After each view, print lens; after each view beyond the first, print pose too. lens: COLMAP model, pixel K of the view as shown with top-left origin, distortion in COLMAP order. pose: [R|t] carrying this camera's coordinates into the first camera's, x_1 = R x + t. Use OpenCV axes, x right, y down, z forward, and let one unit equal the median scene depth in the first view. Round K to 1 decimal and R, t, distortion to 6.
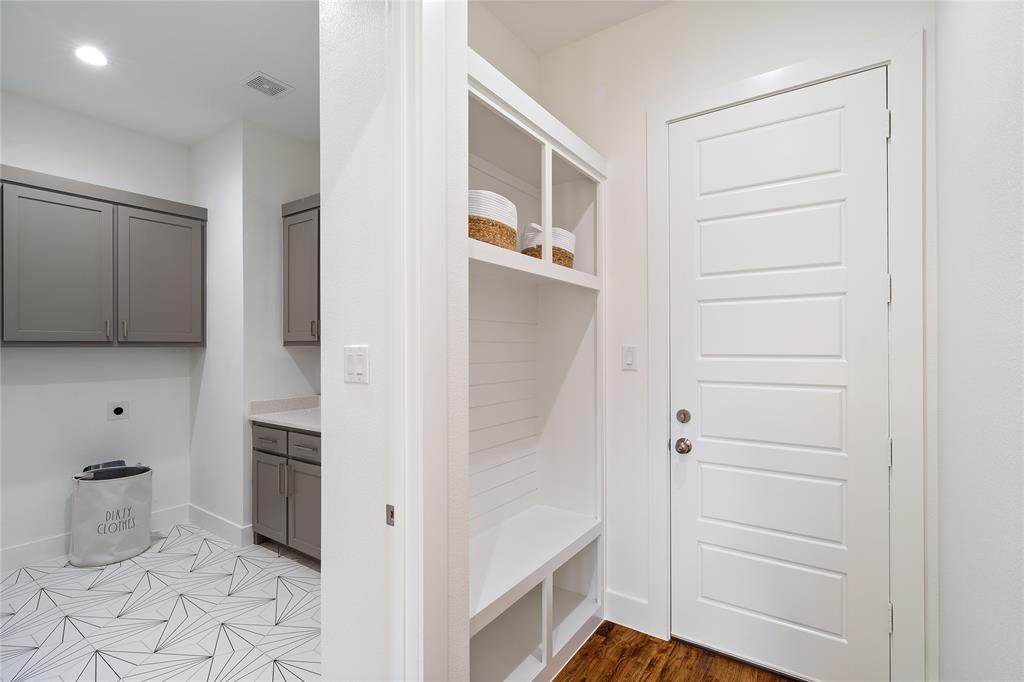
lens RADIAL K [[468.3, 0, 511.9], [0, 468.3, 345.1], [0, 0, 1]] dist [-0.004417, -0.000062]
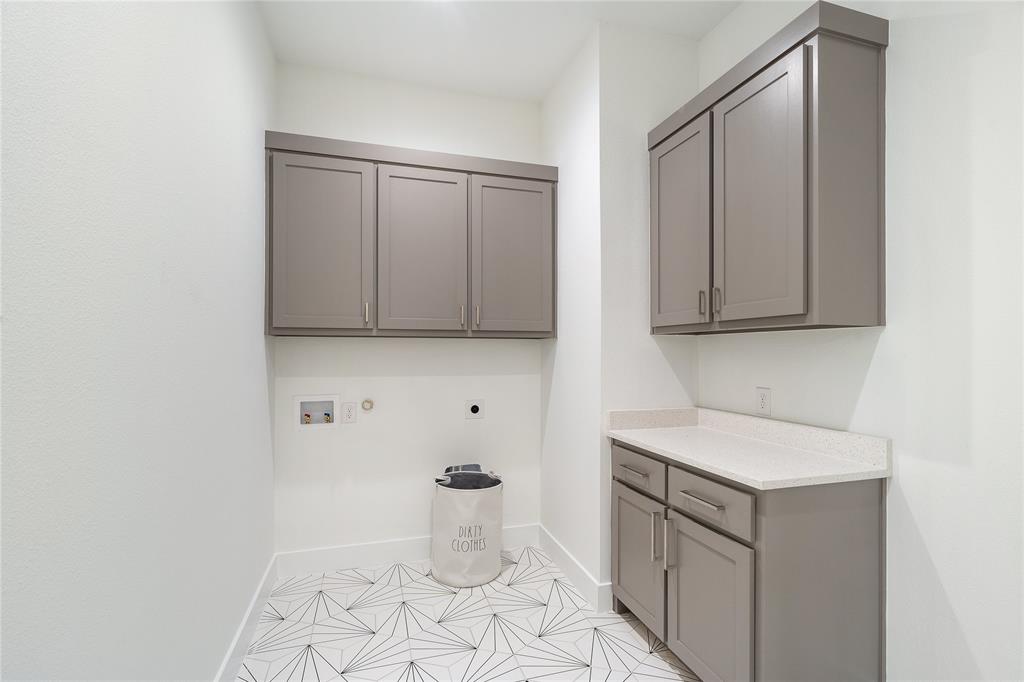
lens RADIAL K [[468.3, 0, 511.9], [0, 468.3, 345.1], [0, 0, 1]] dist [-0.004417, -0.000062]
pose [[0.783826, -0.007055, -0.620940, -0.235469], [-0.001608, 0.999909, -0.013391, 0.030249], [0.620978, 0.011495, 0.783744, 0.351803]]
